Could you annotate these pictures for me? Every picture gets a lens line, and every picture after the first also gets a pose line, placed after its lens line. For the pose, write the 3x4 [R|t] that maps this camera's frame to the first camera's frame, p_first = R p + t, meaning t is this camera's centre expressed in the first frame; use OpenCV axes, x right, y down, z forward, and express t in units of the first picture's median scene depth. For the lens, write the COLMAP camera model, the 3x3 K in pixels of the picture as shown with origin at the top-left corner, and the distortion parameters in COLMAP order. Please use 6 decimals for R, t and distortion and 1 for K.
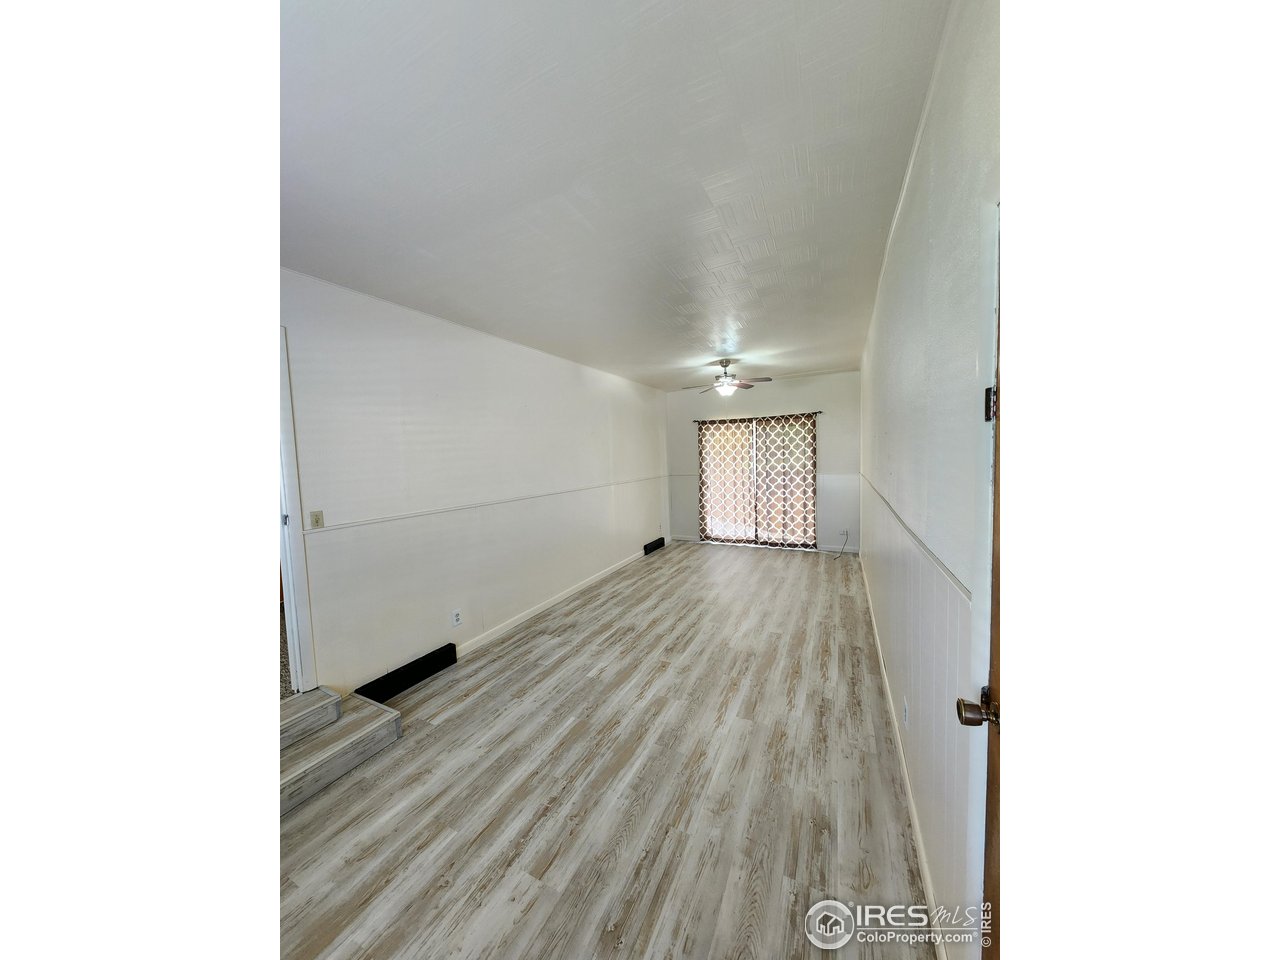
lens RADIAL K [[392.1, 0, 639.6], [0, 392.1, 476.6], [0, 0, 1]] dist [-0.000939, -0.000027]
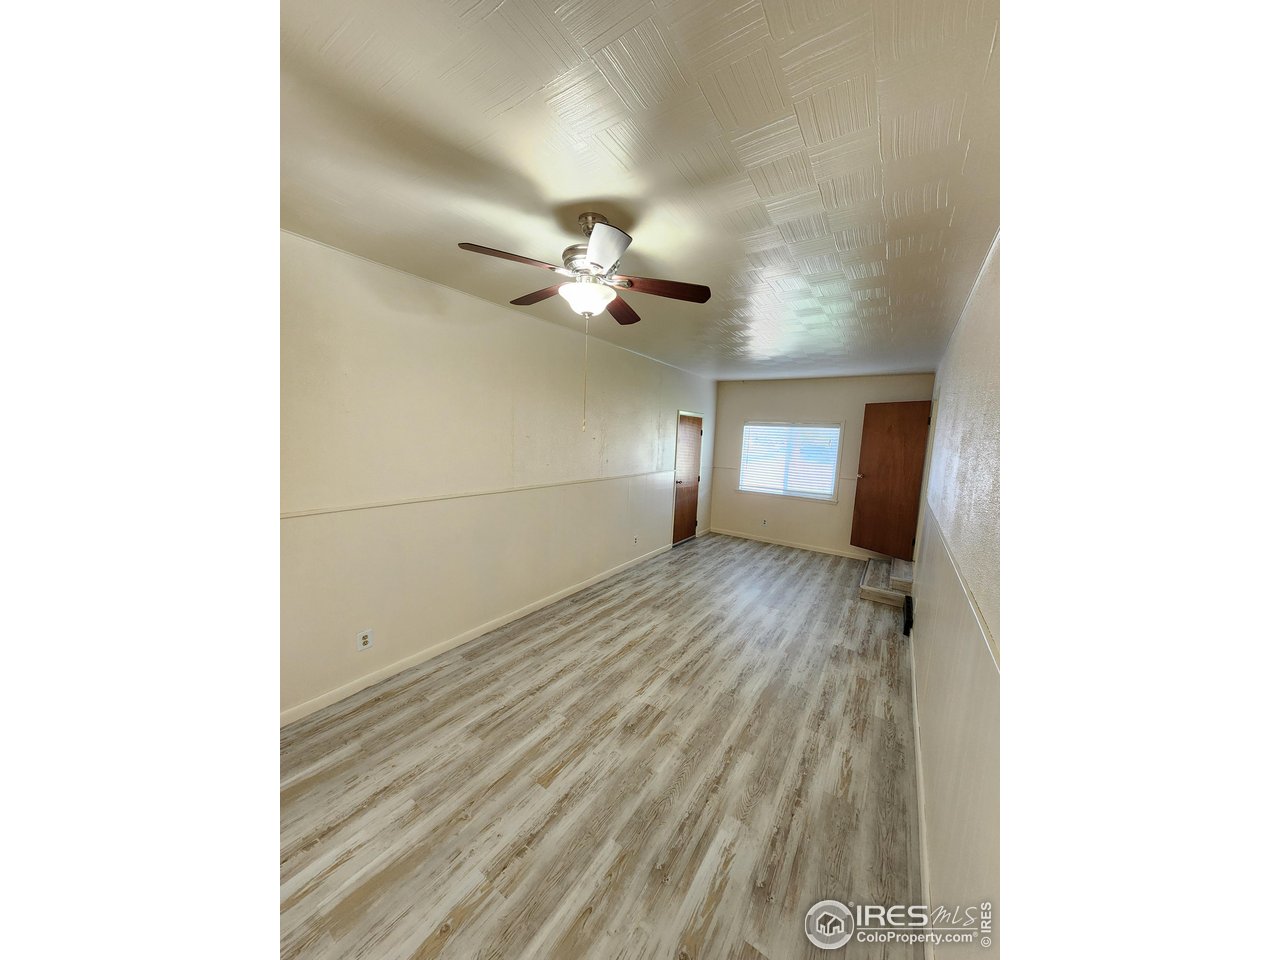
lens RADIAL K [[392.1, 0, 639.6], [0, 392.1, 476.6], [0, 0, 1]] dist [-0.000939, -0.000027]
pose [[-0.993120, -0.021380, 0.115137, 0.179239], [-0.002797, 0.987242, 0.159200, -0.163390], [-0.117071, 0.157782, -0.980510, 1.994200]]
